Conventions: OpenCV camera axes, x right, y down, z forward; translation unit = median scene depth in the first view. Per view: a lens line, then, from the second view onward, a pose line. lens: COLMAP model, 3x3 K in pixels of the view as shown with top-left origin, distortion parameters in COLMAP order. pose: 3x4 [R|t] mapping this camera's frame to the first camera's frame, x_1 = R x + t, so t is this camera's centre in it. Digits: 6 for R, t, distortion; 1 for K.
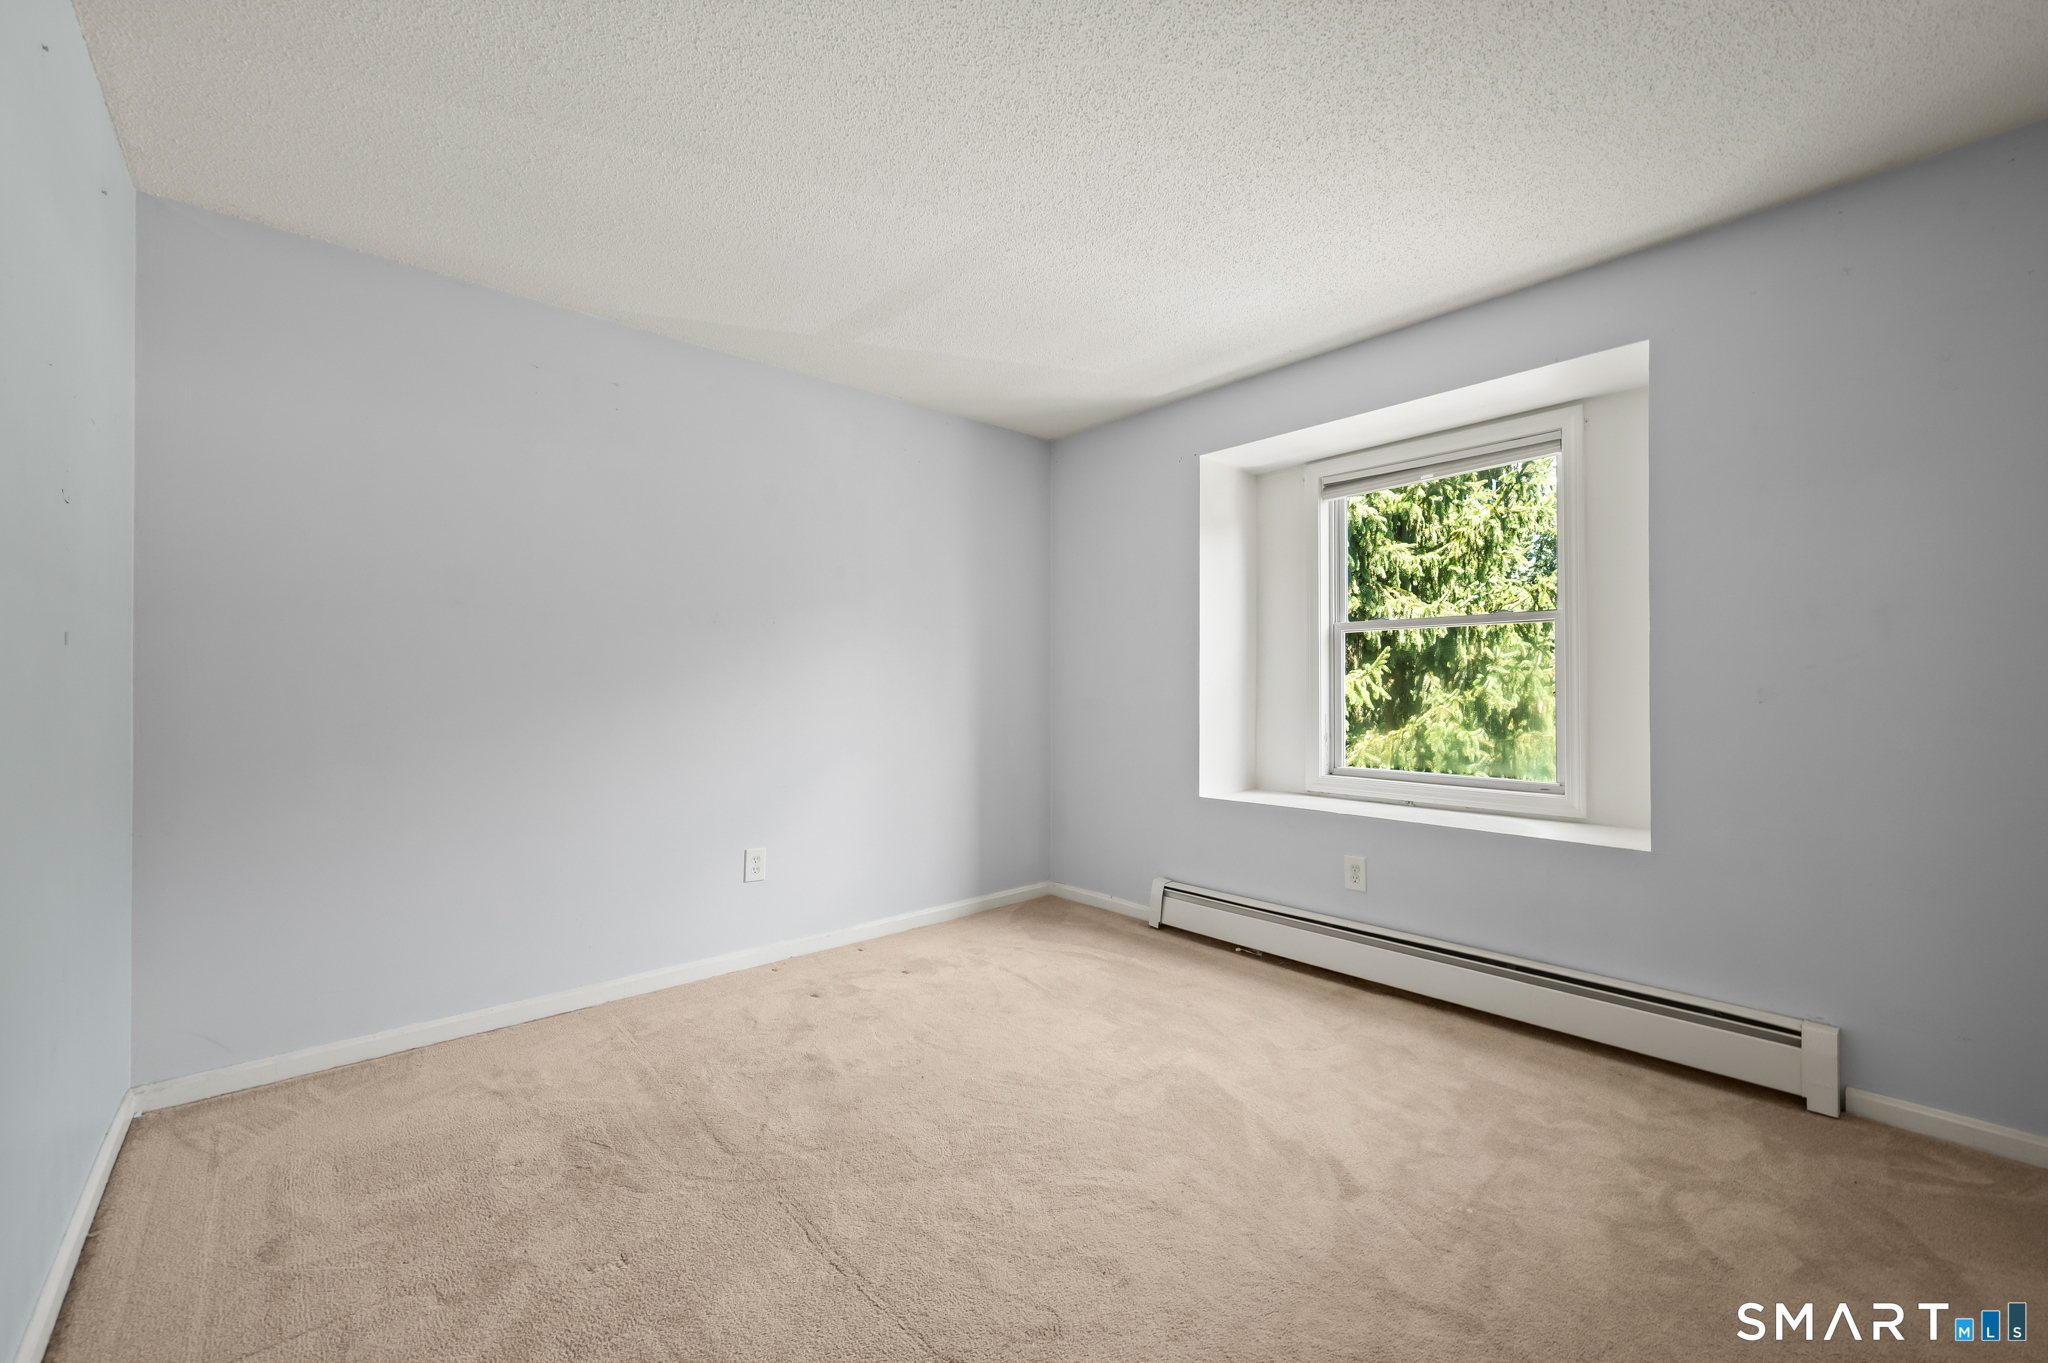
lens RADIAL K [[818.3, 0, 1031.0], [0, 818.3, 680.5], [0, 0, 1]] dist [-0.002918, -0.000171]
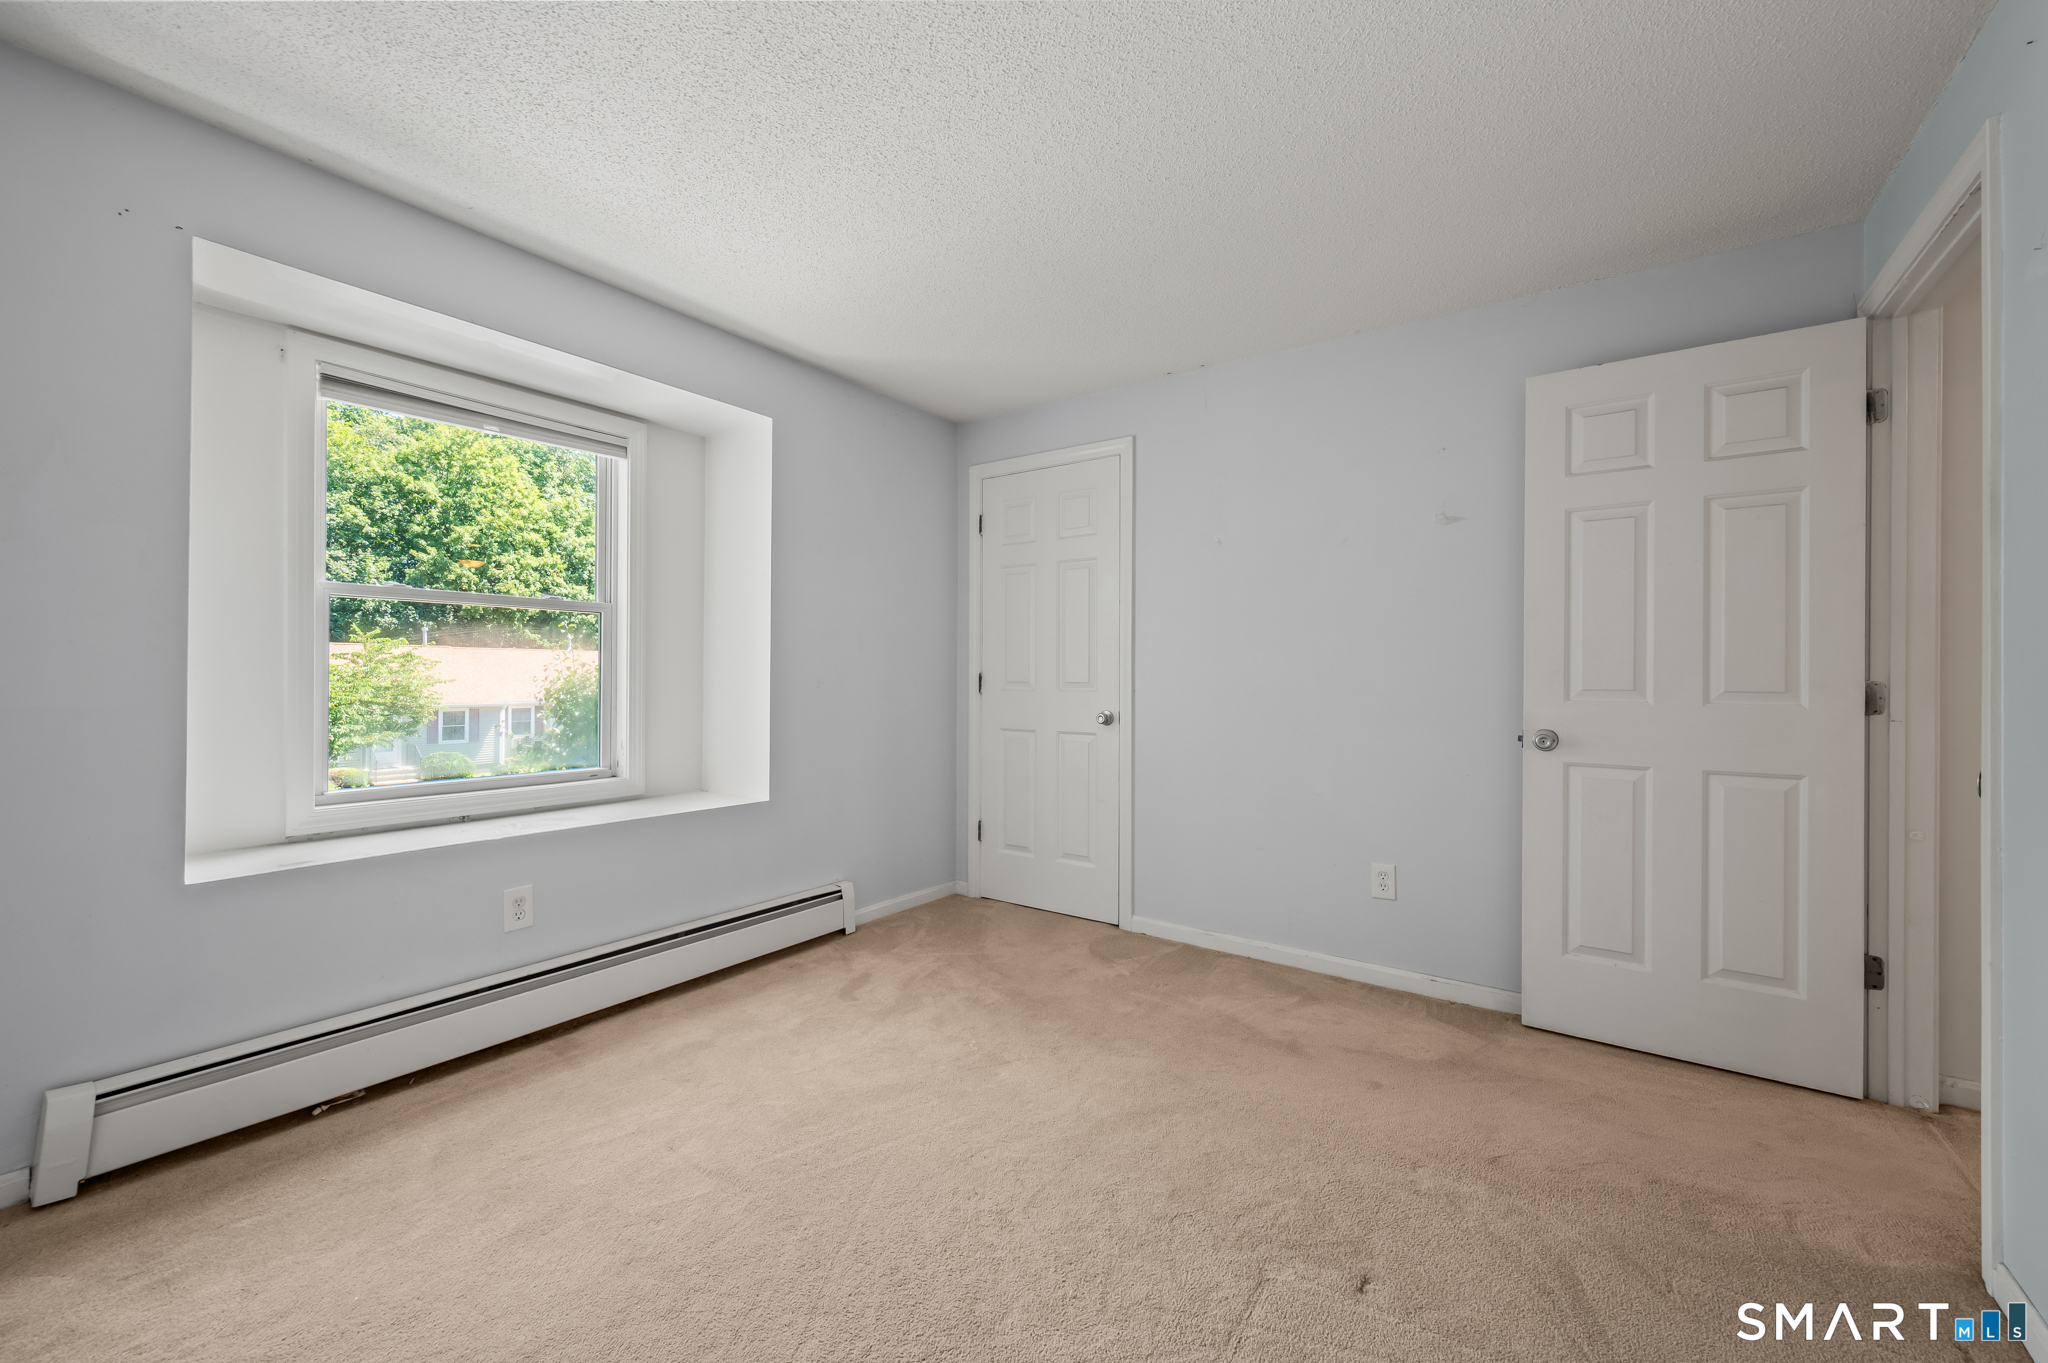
lens RADIAL K [[818.3, 0, 1020.6], [0, 818.3, 680.0], [0, 0, 1]] dist [-0.002918, -0.000171]
pose [[-0.228679, 0.000637, 0.973502, -0.533825], [-0.008670, 0.999959, -0.002691, 0.009799], [-0.973463, -0.009055, -0.228664, 0.751479]]
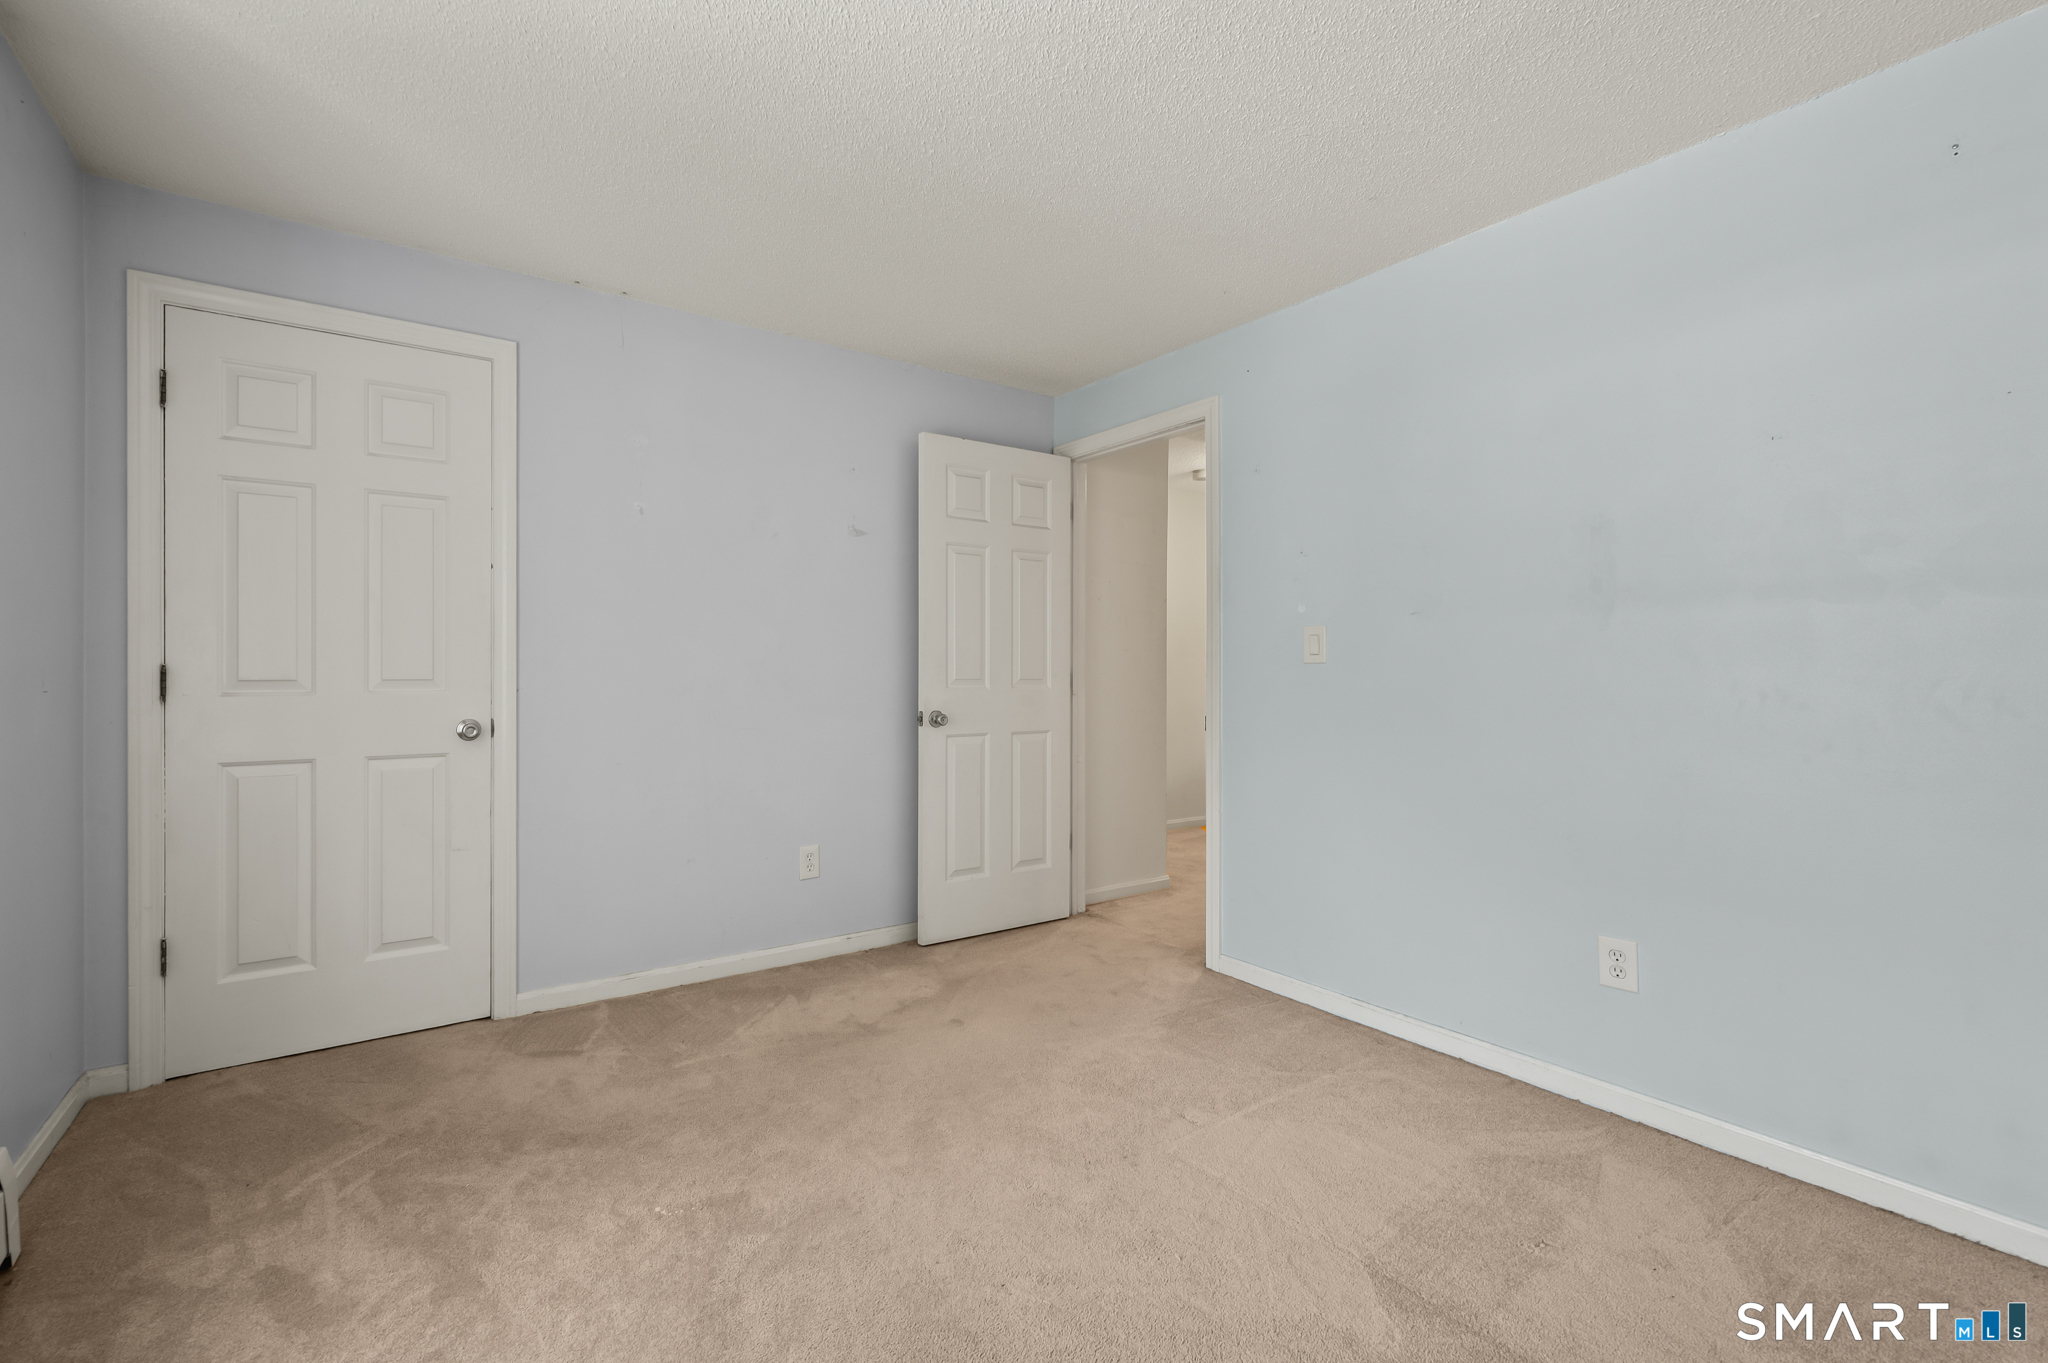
lens RADIAL K [[818.3, 0, 1015.9], [0, 818.3, 674.0], [0, 0, 1]] dist [-0.002918, -0.000171]
pose [[-0.990637, 0.000709, 0.136521, -0.014639], [0.001002, 0.999997, 0.002078, 0.001856], [-0.136519, 0.002195, -0.990635, 1.150365]]
